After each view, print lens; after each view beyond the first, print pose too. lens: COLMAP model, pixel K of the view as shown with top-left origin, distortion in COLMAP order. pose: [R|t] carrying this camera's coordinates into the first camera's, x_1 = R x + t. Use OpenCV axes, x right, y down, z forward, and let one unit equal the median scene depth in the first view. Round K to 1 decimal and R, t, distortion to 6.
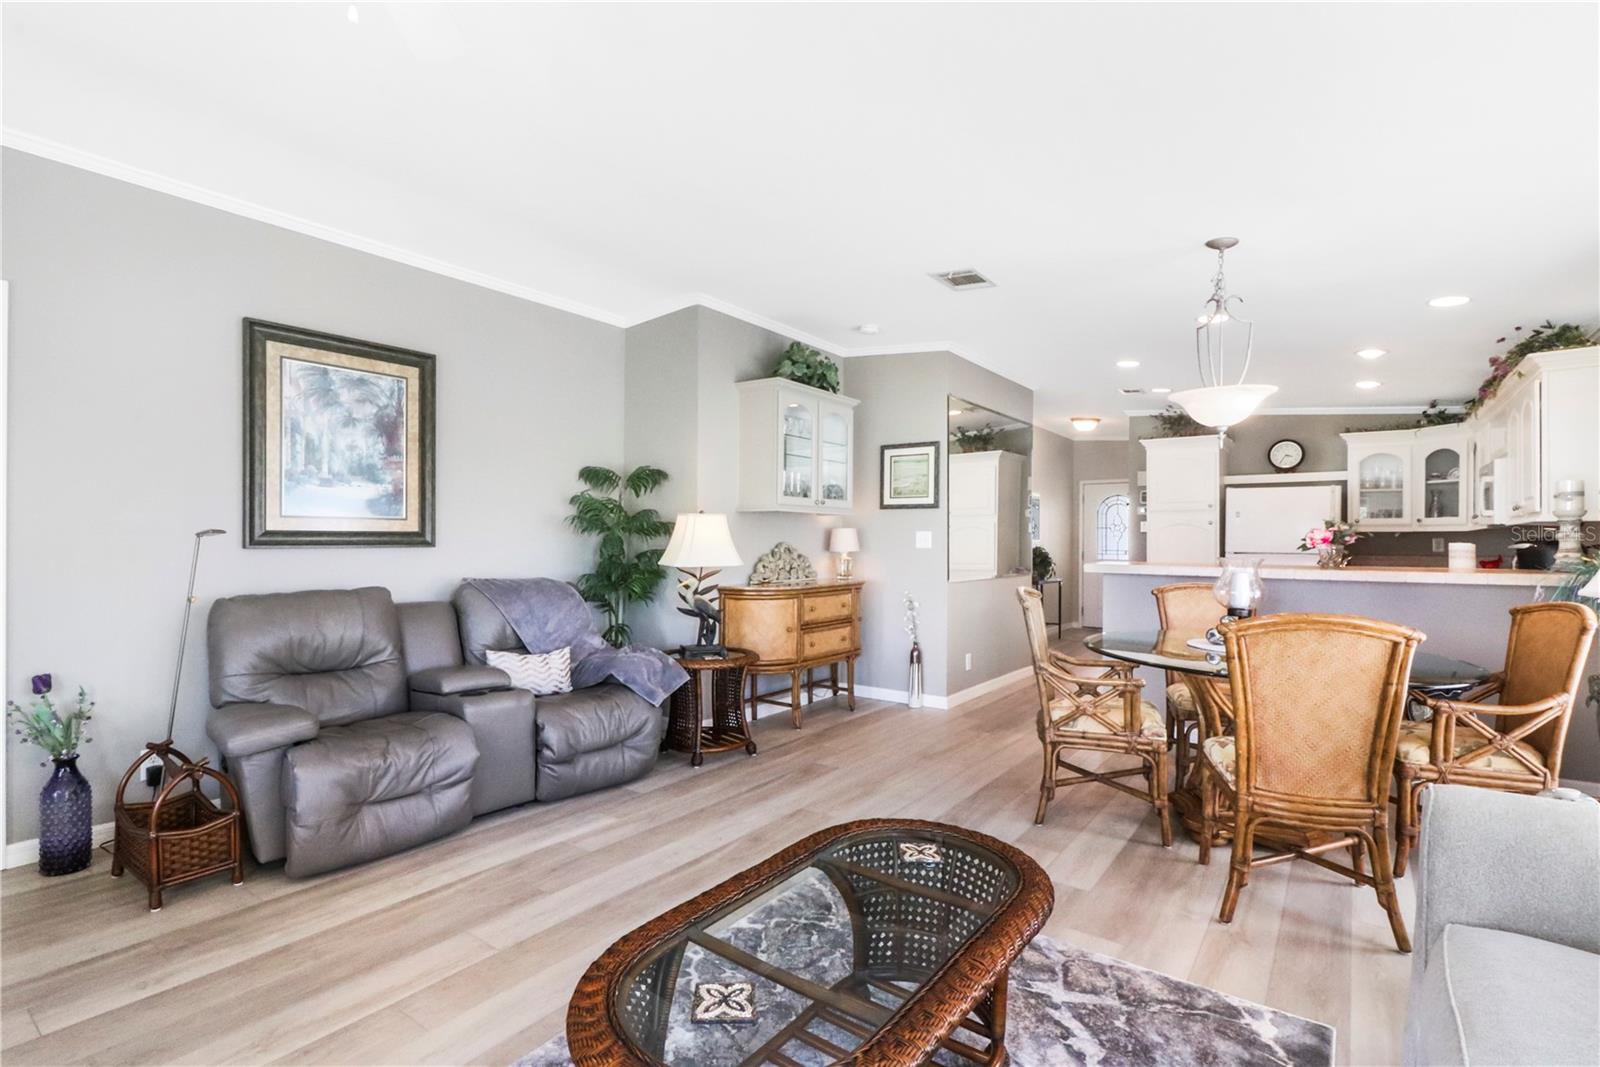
lens RADIAL K [[757.6, 0, 783.2], [0, 757.6, 539.0], [0, 0, 1]] dist [0.000177, -0.000708]
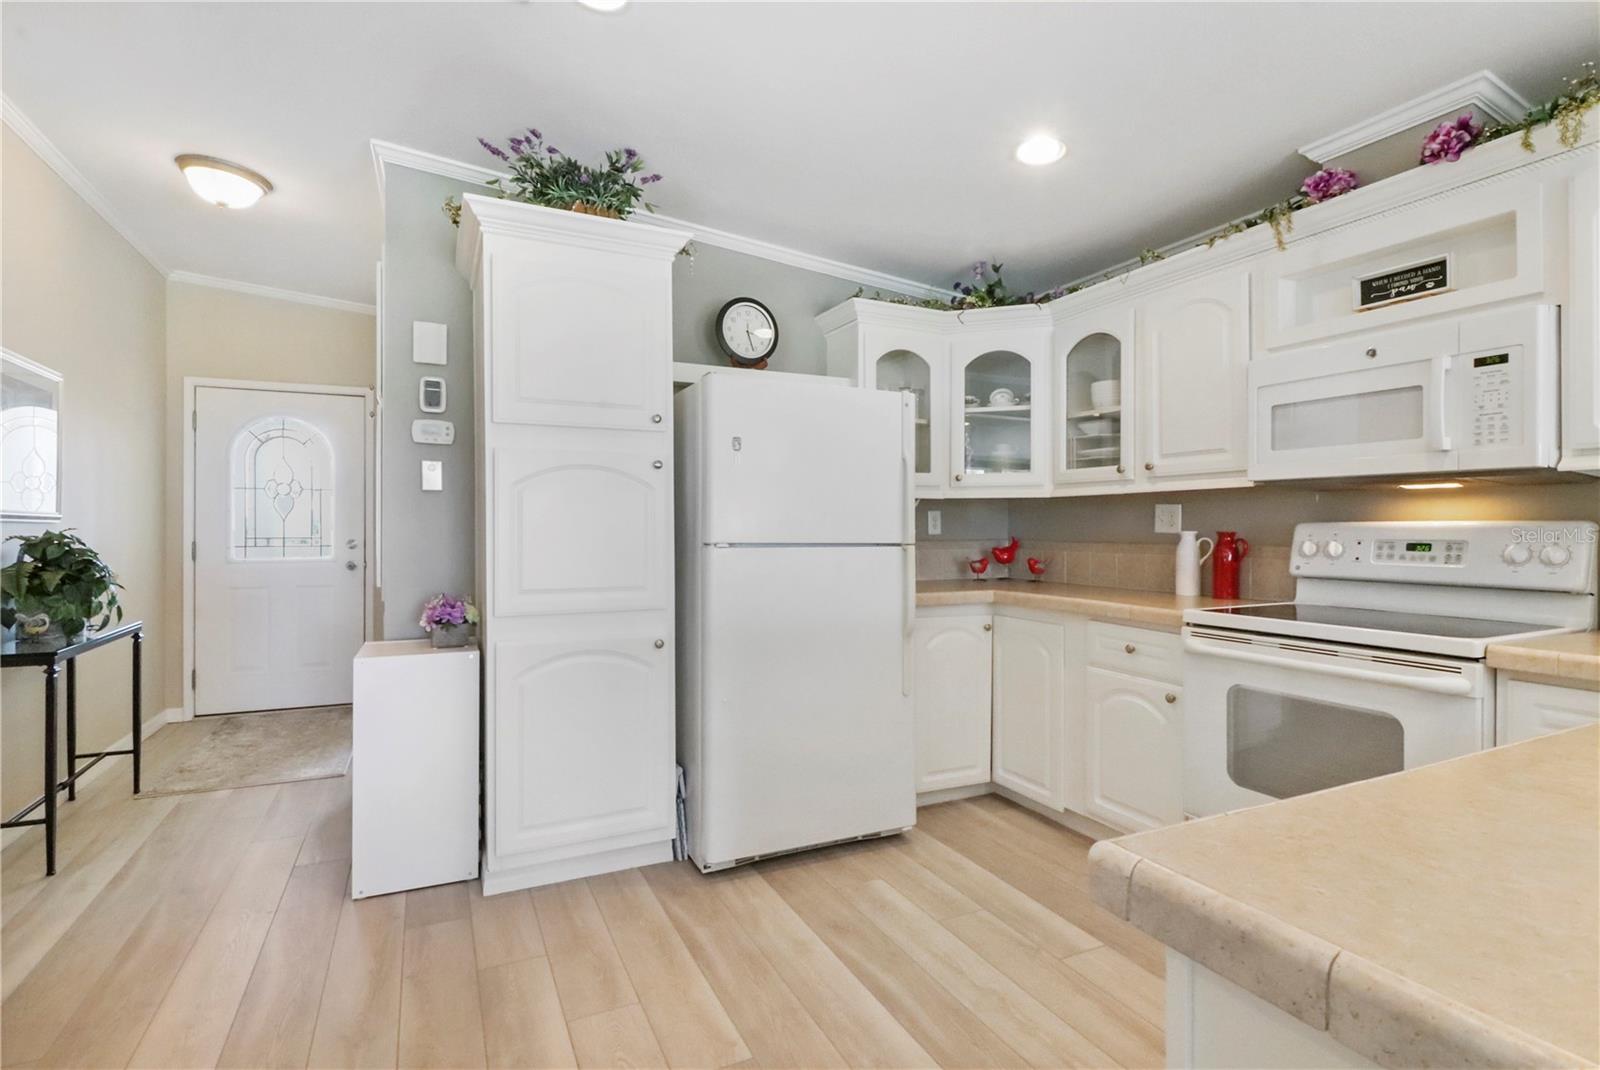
lens RADIAL K [[767.5, 0, 793.3], [0, 767.5, 520.6], [0, 0, 1]] dist [0.013796, -0.012638]
pose [[0.463355, 0.000625, 0.886172, 0.500445], [0.001629, 0.999997, -0.001557, 0.012415], [-0.886171, 0.002166, 0.463353, 1.459271]]
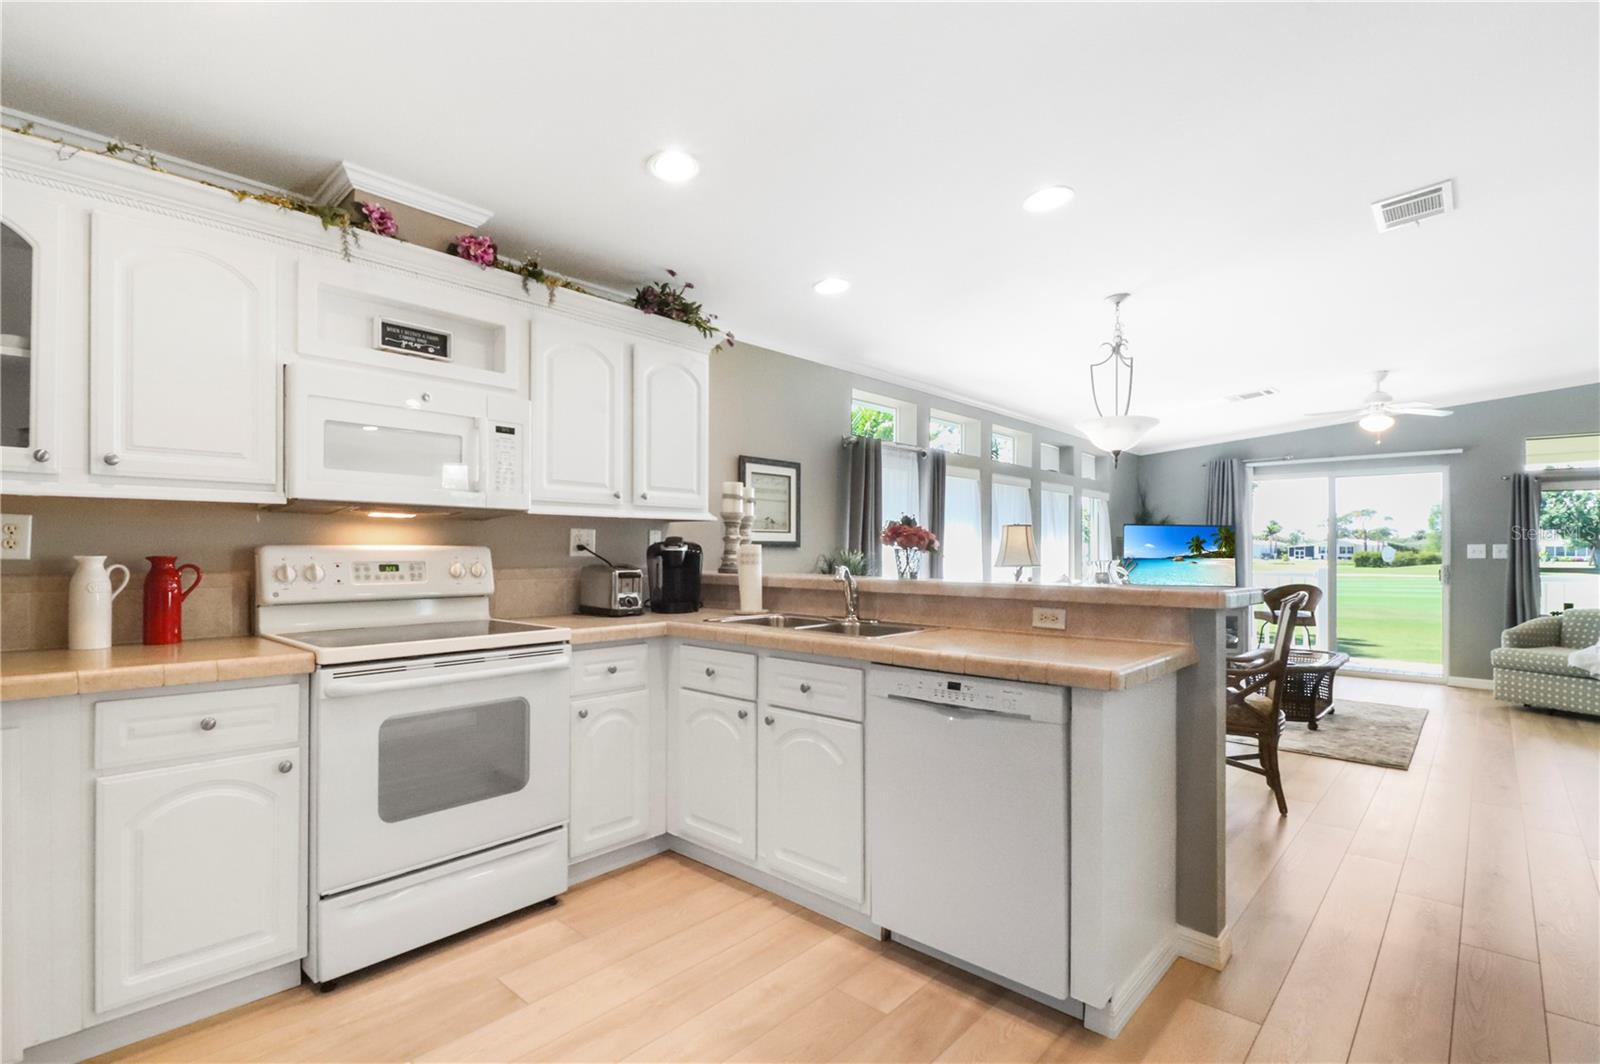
lens RADIAL K [[776.3, 0, 787.1], [0, 776.3, 543.7], [0, 0, 1]] dist [0.019767, -0.016917]
pose [[-0.995607, -0.010343, 0.093058, 0.852615], [-0.011181, 0.999901, -0.008488, 0.013374], [-0.092961, -0.009491, -0.995625, 1.985843]]
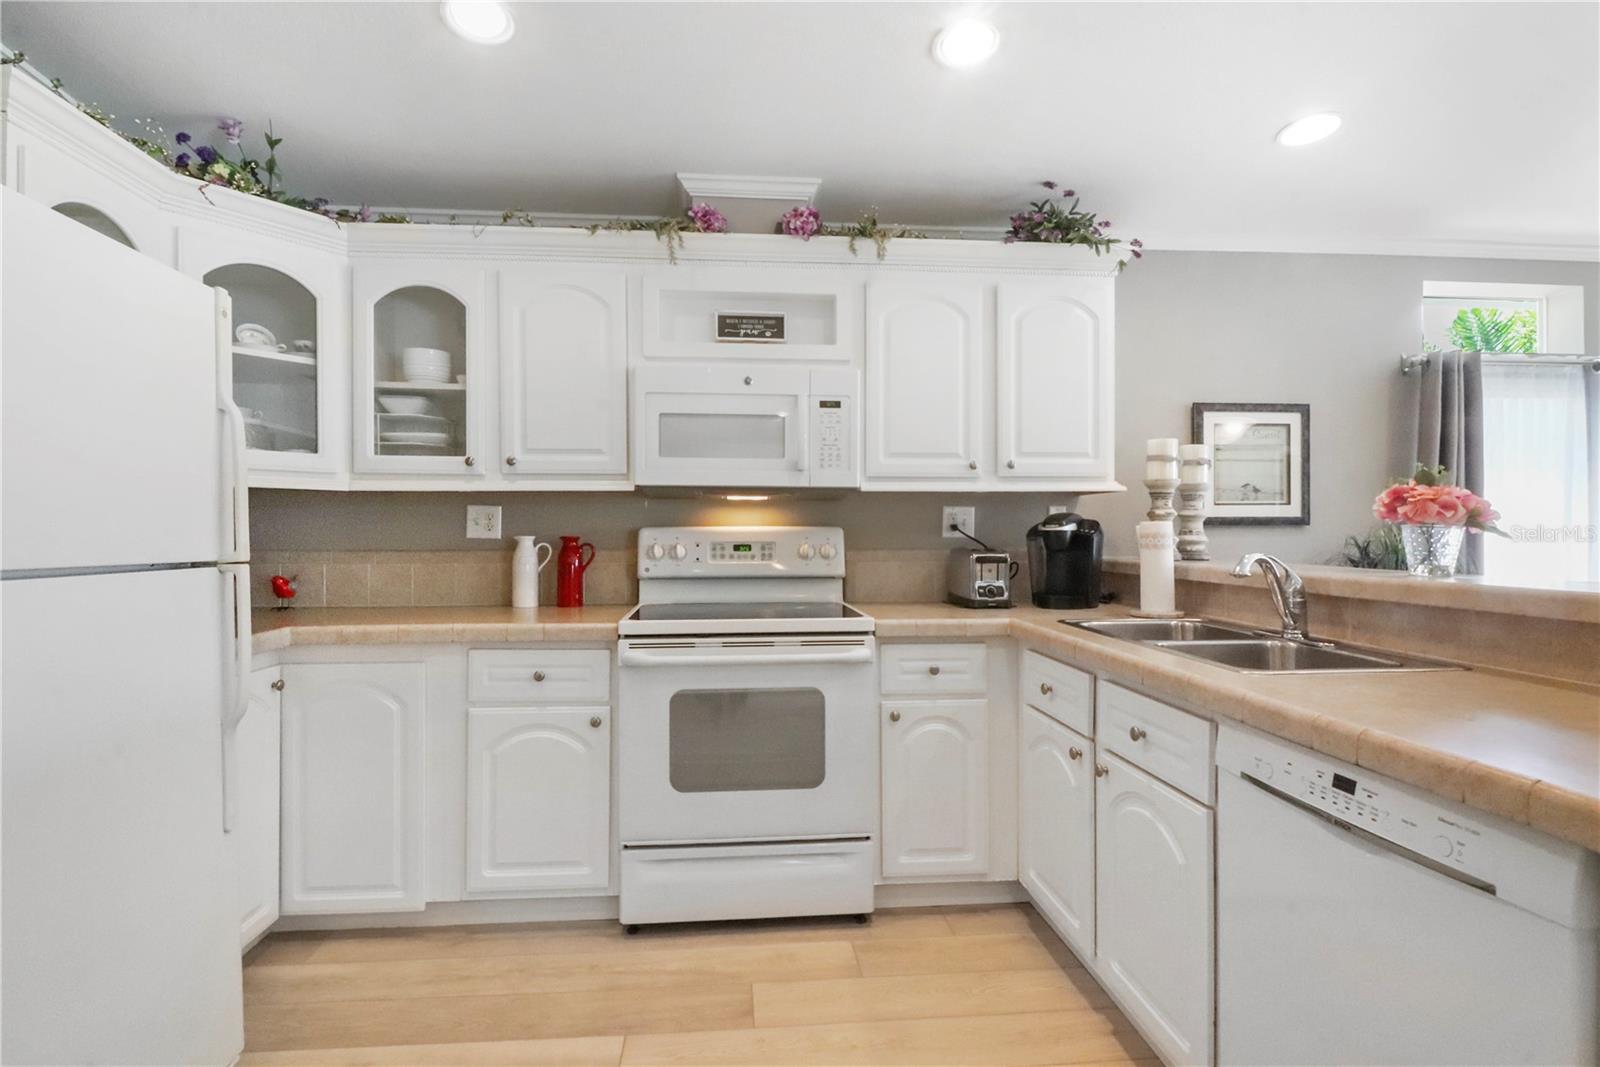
lens RADIAL K [[757.6, 0, 773.1], [0, 757.6, 531.1], [0, 0, 1]] dist [0.020147, -0.014451]
pose [[-0.658716, -0.006286, 0.752365, 0.708427], [-0.004610, 0.999980, 0.004319, 0.014009], [-0.752377, -0.000623, -0.658732, 1.766469]]
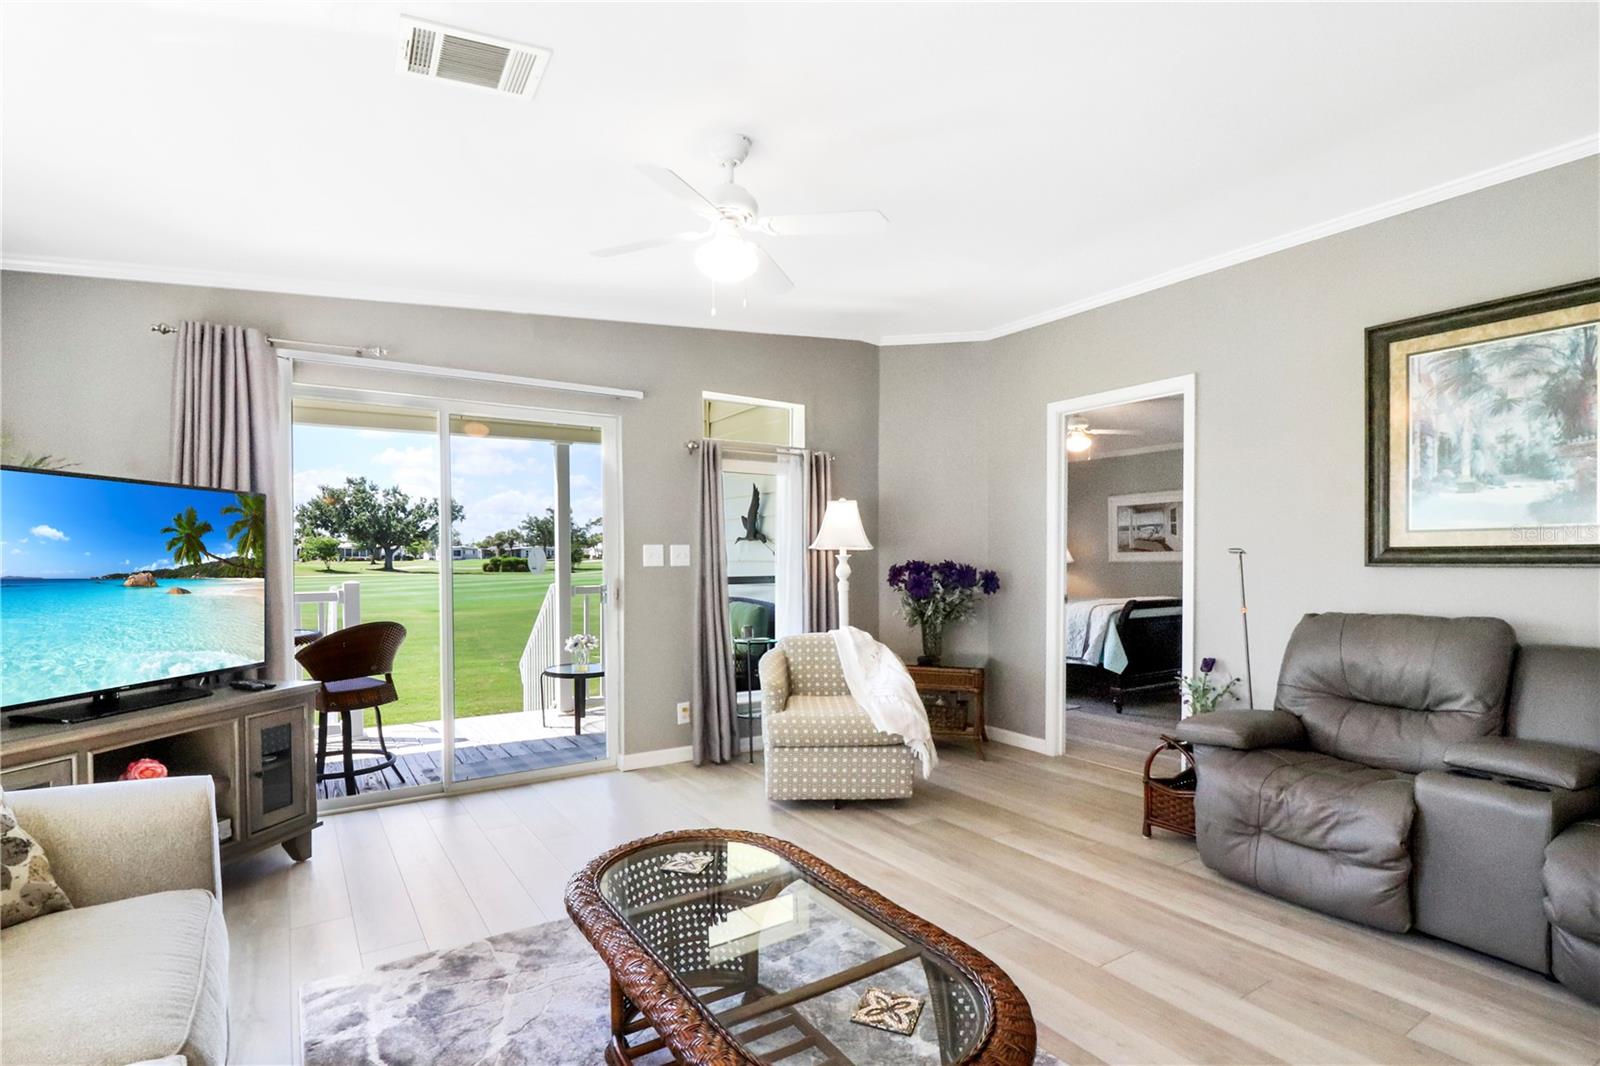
lens RADIAL K [[776.1, 0, 791.5], [0, 776.1, 566.8], [0, 0, 1]] dist [-0.001454, -0.001593]
pose [[-0.342443, 0.007751, -0.939507, 0.430539], [-0.001538, 0.999960, 0.008811, 0.005455], [0.939537, 0.004463, -0.342418, 0.581420]]
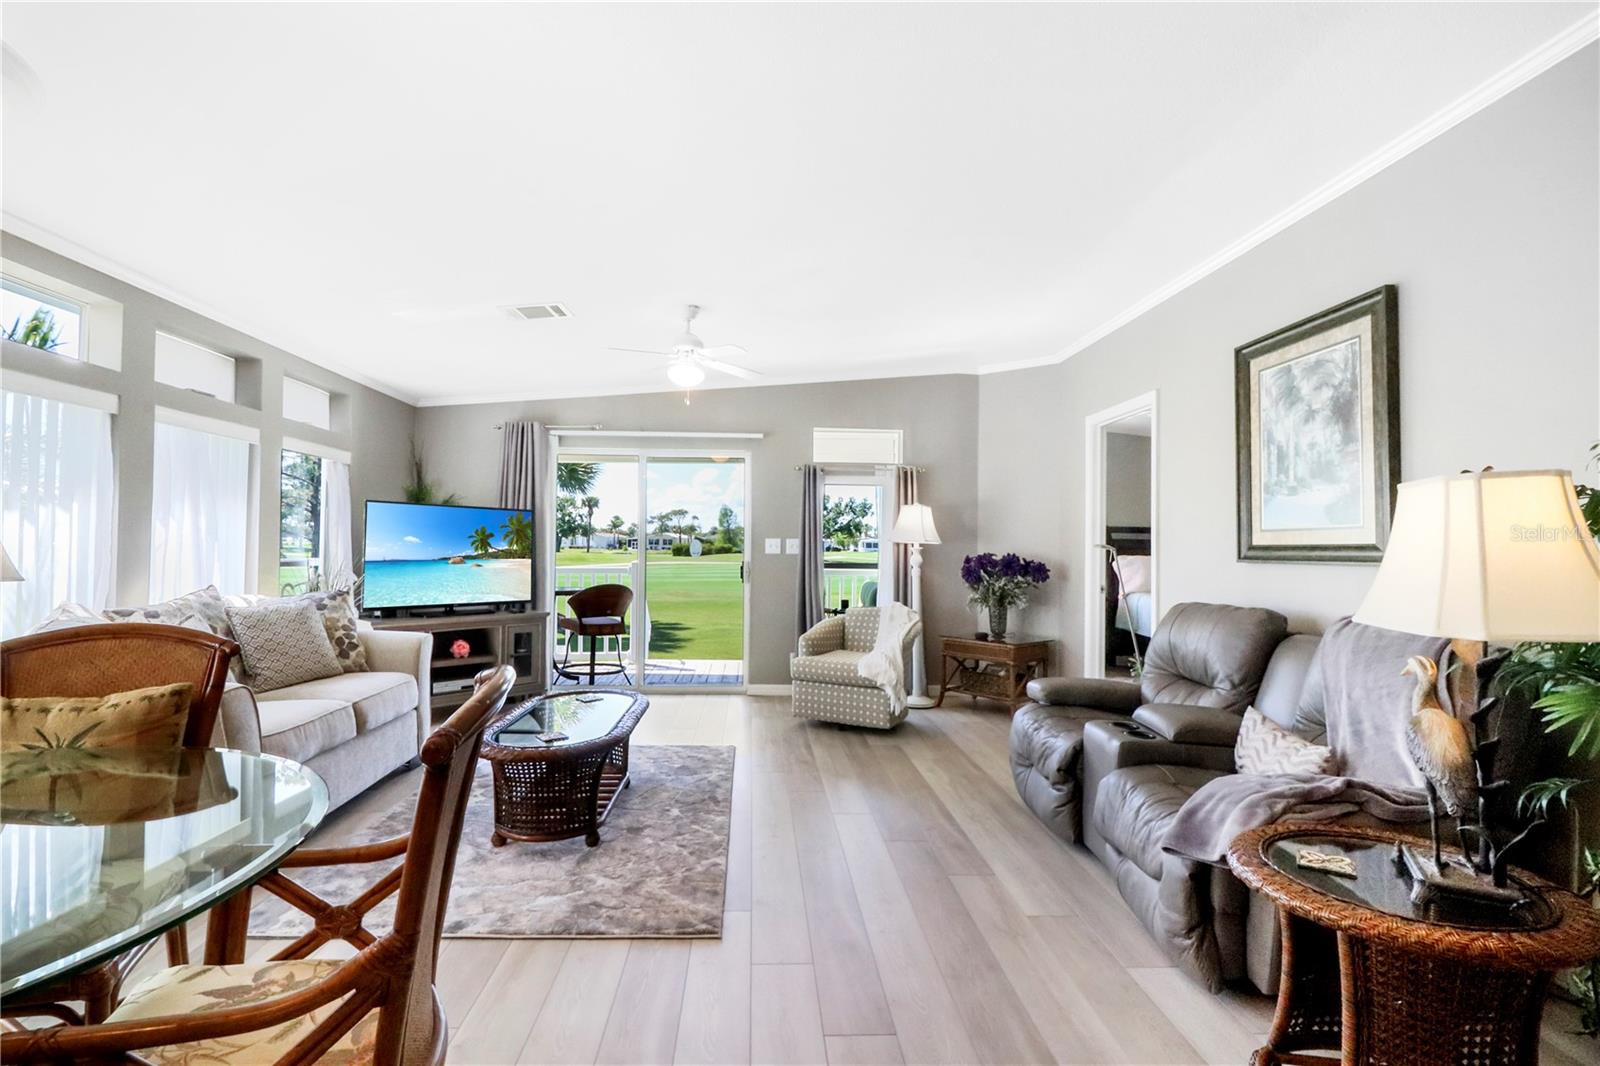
lens RADIAL K [[749.7, 0, 793.0], [0, 749.7, 531.4], [0, 0, 1]] dist [0.003692, -0.000554]
pose [[-0.768621, -0.027569, -0.639111, 0.405731], [-0.016114, 0.999588, -0.023740, 0.003842], [0.639502, -0.007948, -0.768748, 1.269325]]
